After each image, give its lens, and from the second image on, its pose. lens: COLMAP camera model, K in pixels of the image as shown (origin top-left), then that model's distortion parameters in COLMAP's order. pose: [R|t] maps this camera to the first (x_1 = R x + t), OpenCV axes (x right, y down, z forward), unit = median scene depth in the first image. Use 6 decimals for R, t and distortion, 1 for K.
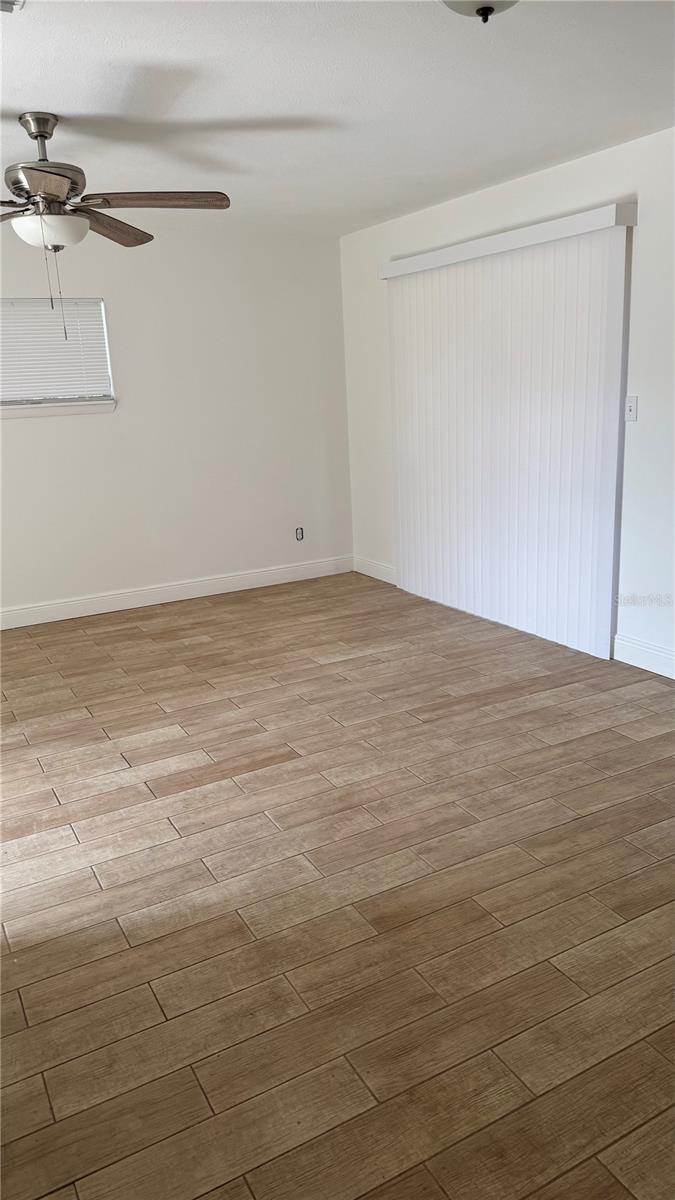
lens RADIAL K [[858.5, 0, 346.2], [0, 858.5, 599.7], [0, 0, 1]] dist [0.060557, -0.071902]
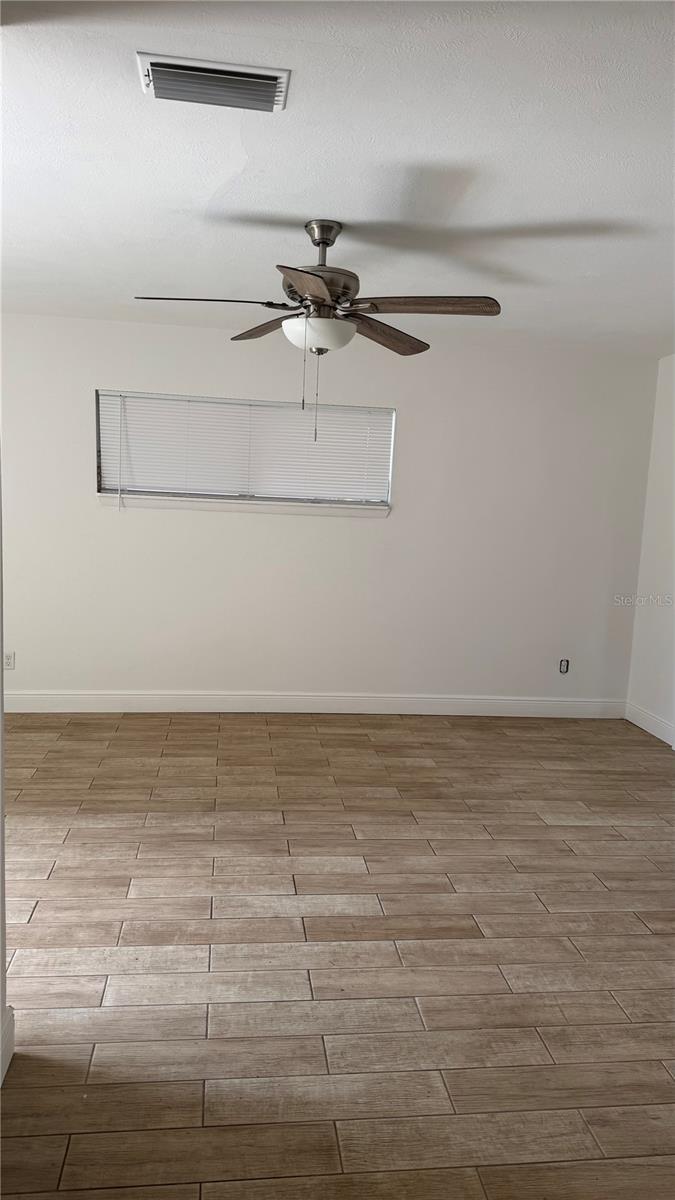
lens RADIAL K [[858.5, 0, 329.6], [0, 858.5, 600.8], [0, 0, 1]] dist [0.060557, -0.071902]
pose [[0.918377, 0.143542, -0.368754, 0.081510], [-0.186282, 0.978997, -0.082847, -0.044503], [0.349117, 0.144777, 0.925828, 0.130371]]
